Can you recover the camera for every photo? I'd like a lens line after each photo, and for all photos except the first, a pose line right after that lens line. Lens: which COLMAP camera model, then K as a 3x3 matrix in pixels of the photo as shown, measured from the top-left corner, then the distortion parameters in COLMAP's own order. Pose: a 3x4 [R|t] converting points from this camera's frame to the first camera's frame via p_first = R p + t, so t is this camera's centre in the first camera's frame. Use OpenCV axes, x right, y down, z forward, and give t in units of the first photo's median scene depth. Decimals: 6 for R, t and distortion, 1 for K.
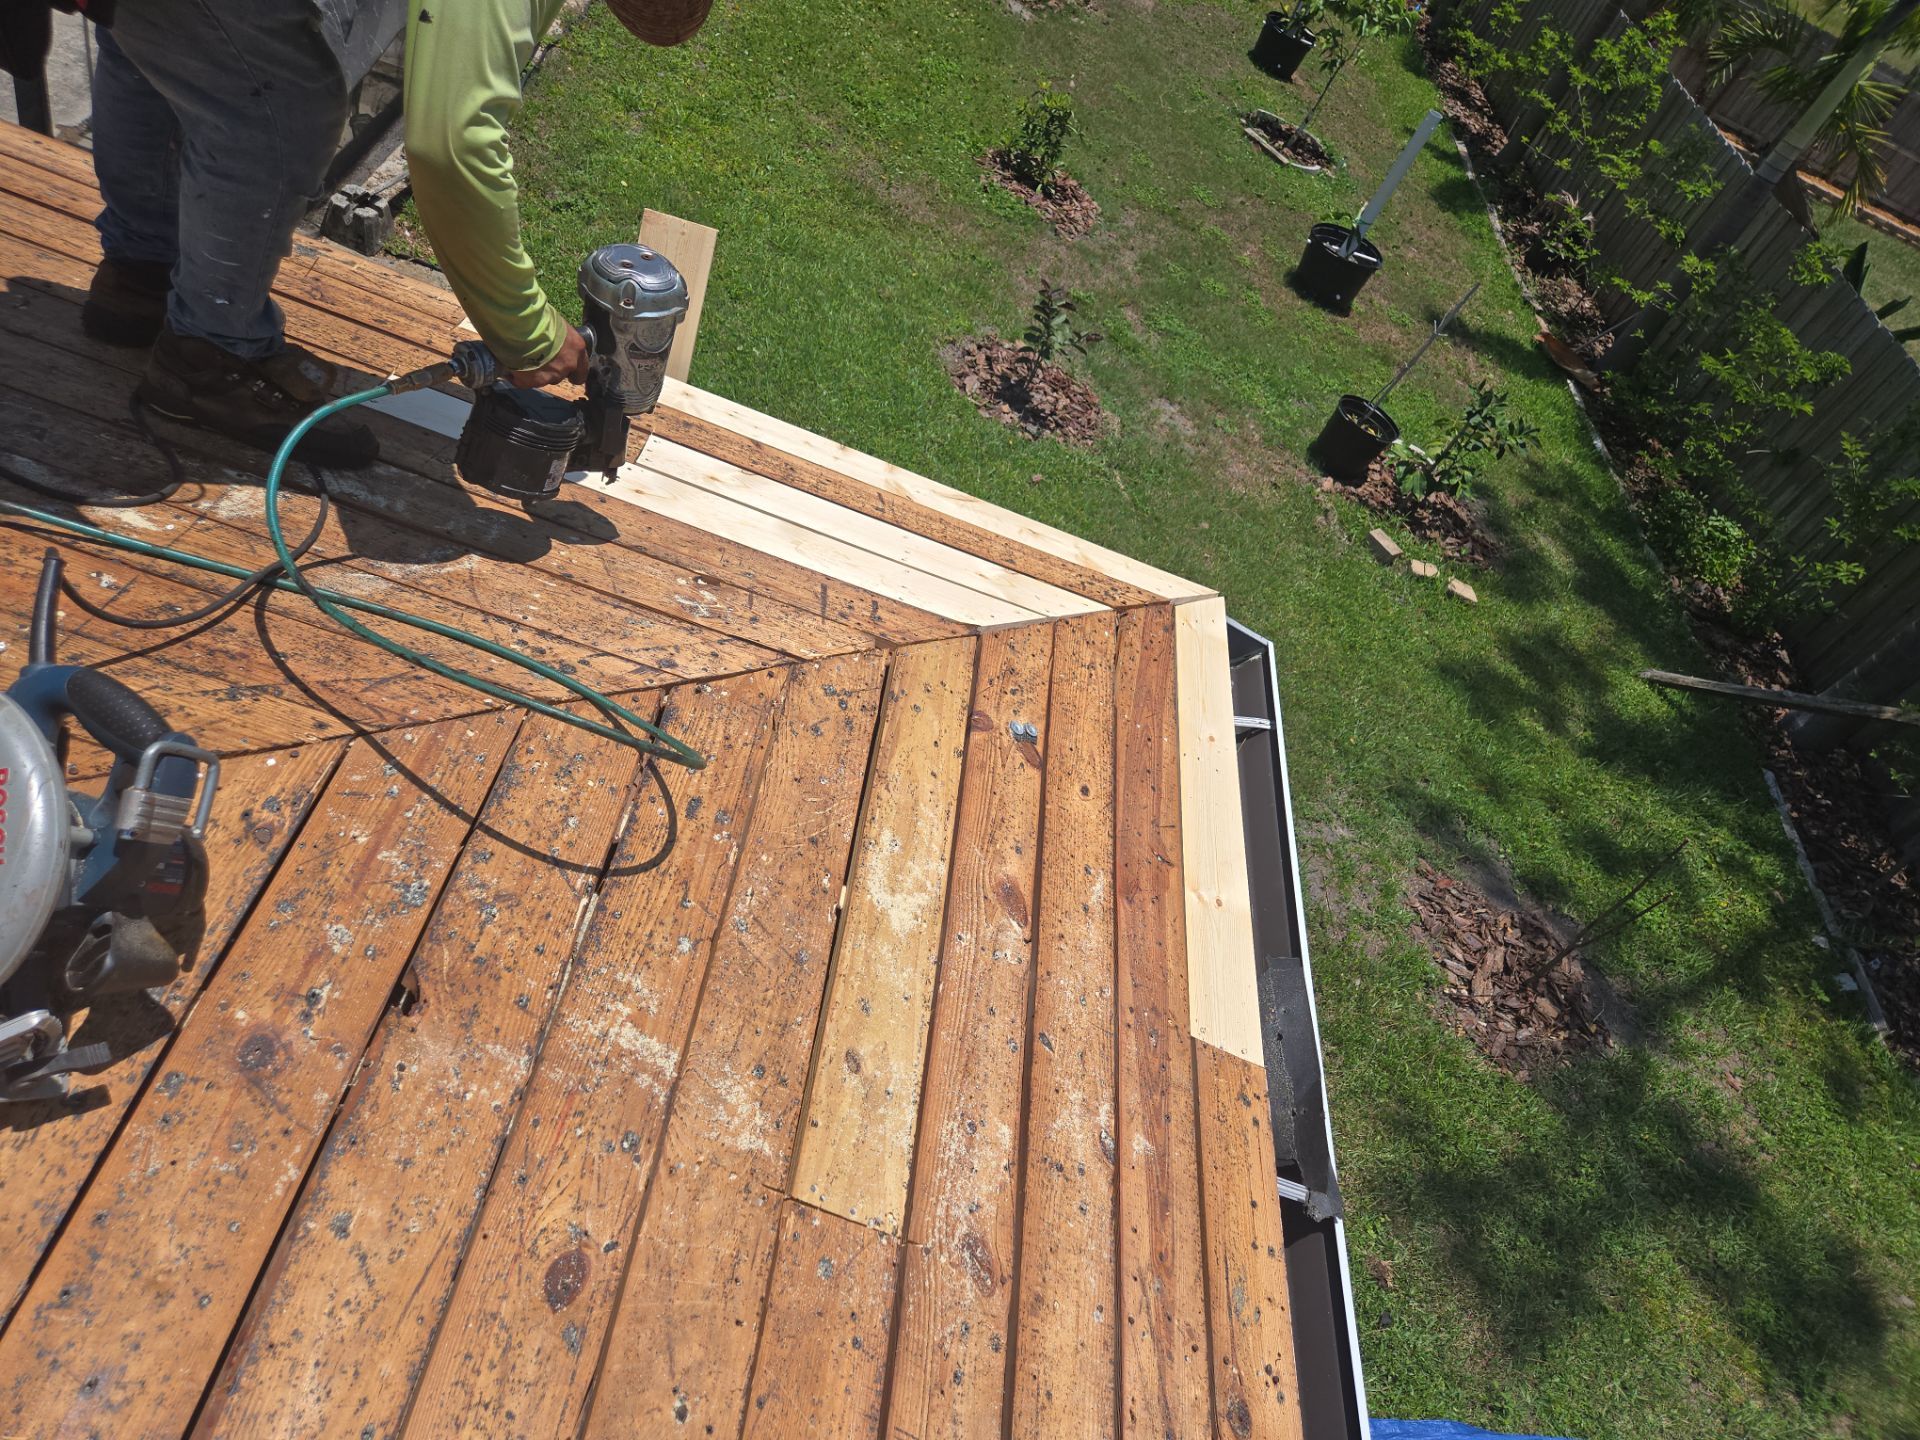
lens RADIAL K [[1286.7, 0, 970.0], [0, 1286.7, 723.6], [0, 0, 1]] dist [0.086545, -0.072997]
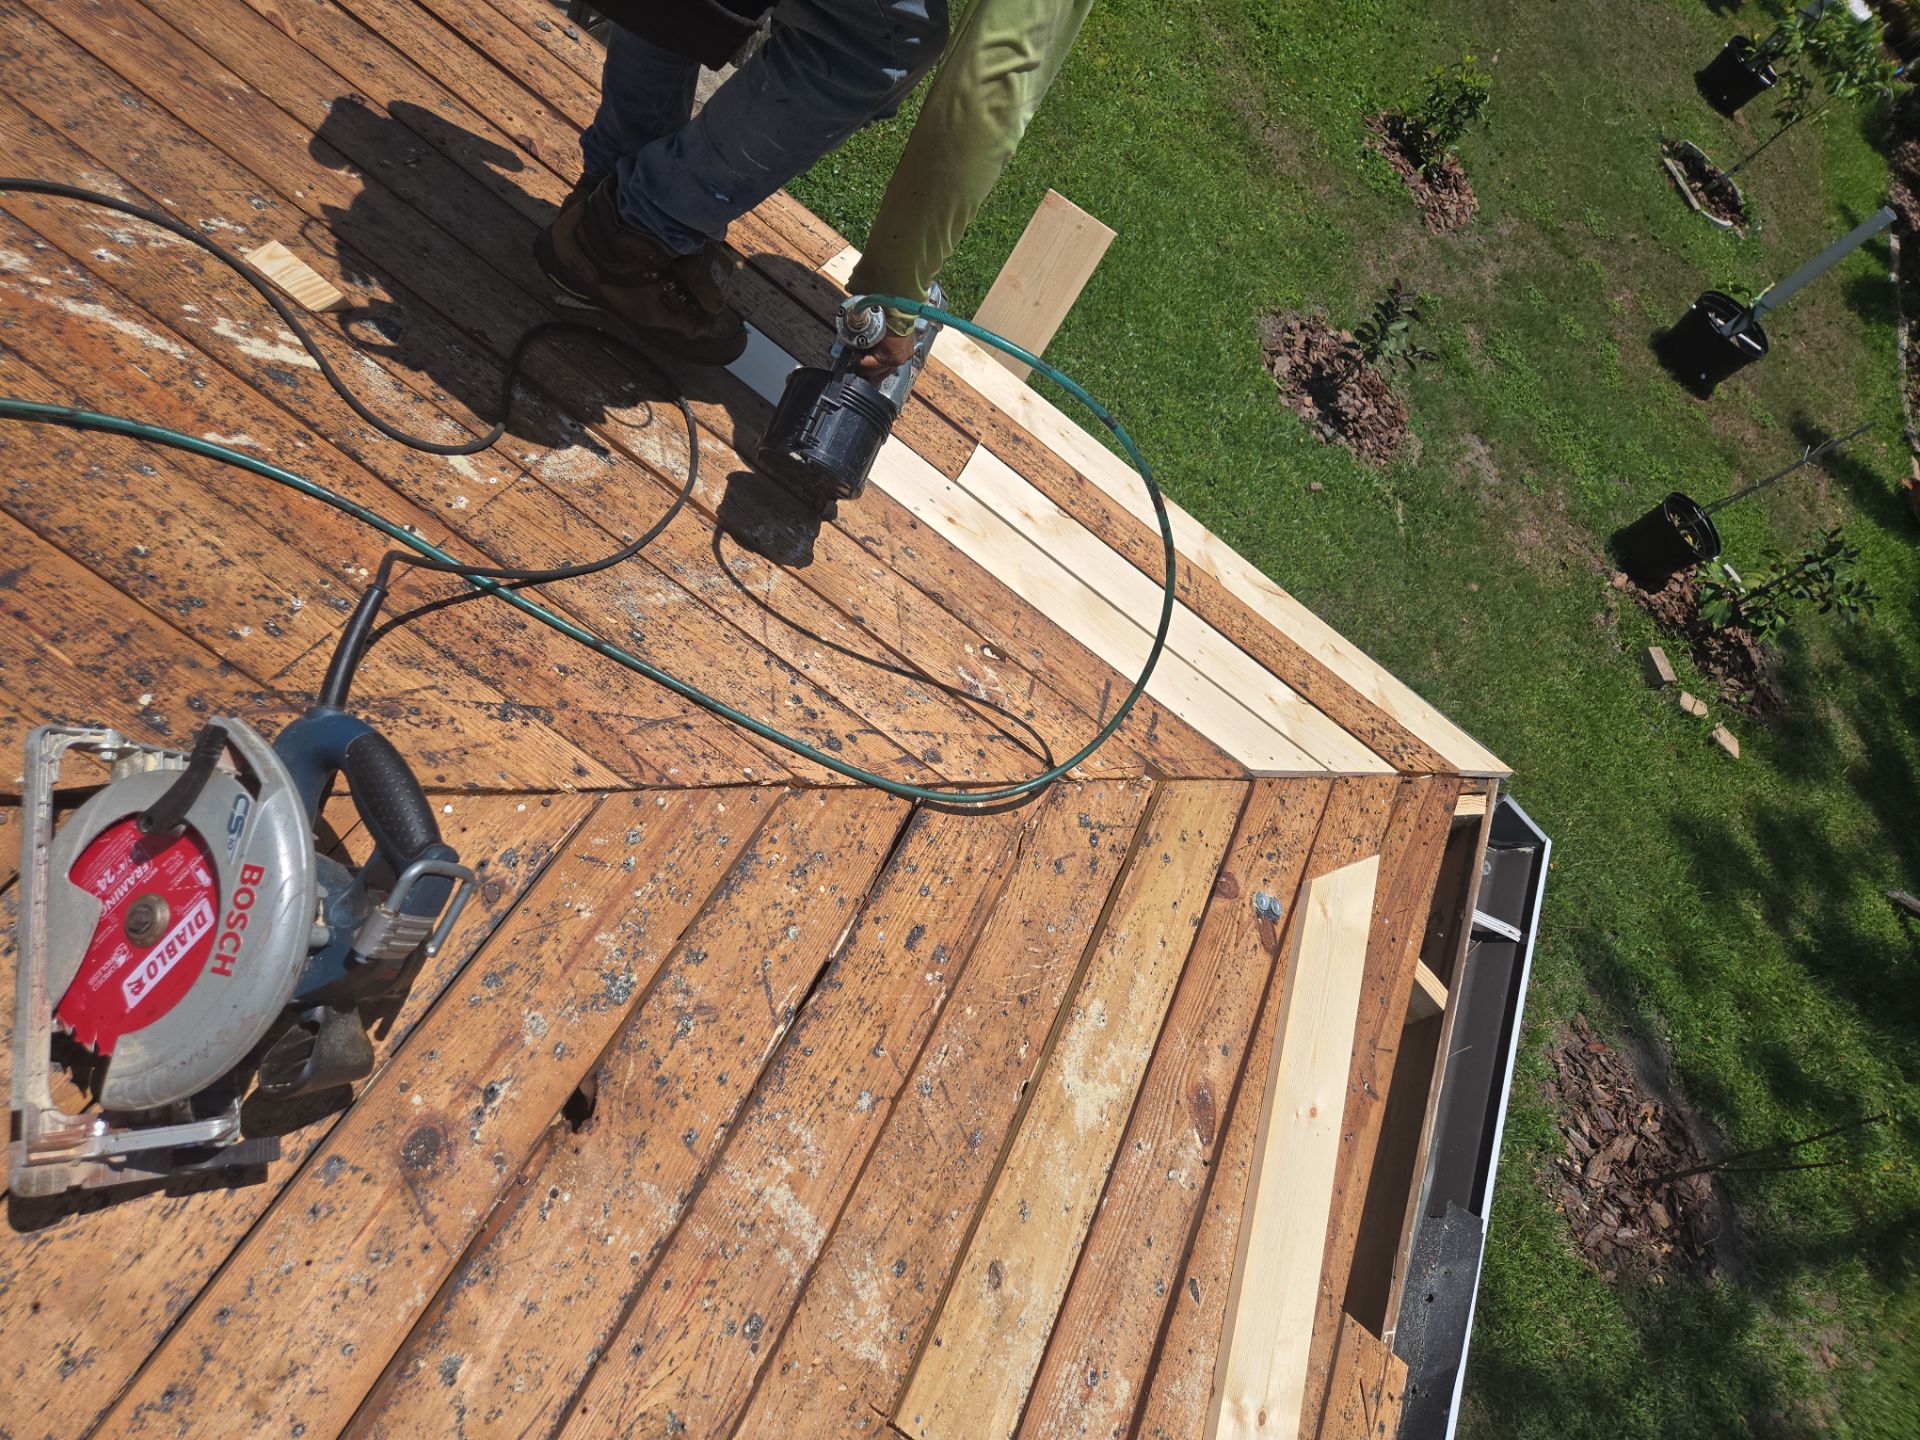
lens RADIAL K [[1281.9, 0, 967.8], [0, 1281.9, 728.1], [0, 0, 1]] dist [0.086533, -0.072422]
pose [[0.939725, 0.325073, -0.106037, -0.107489], [-0.314971, 0.943652, 0.101559, -0.147410], [0.133077, -0.062039, 0.989162, 0.094913]]
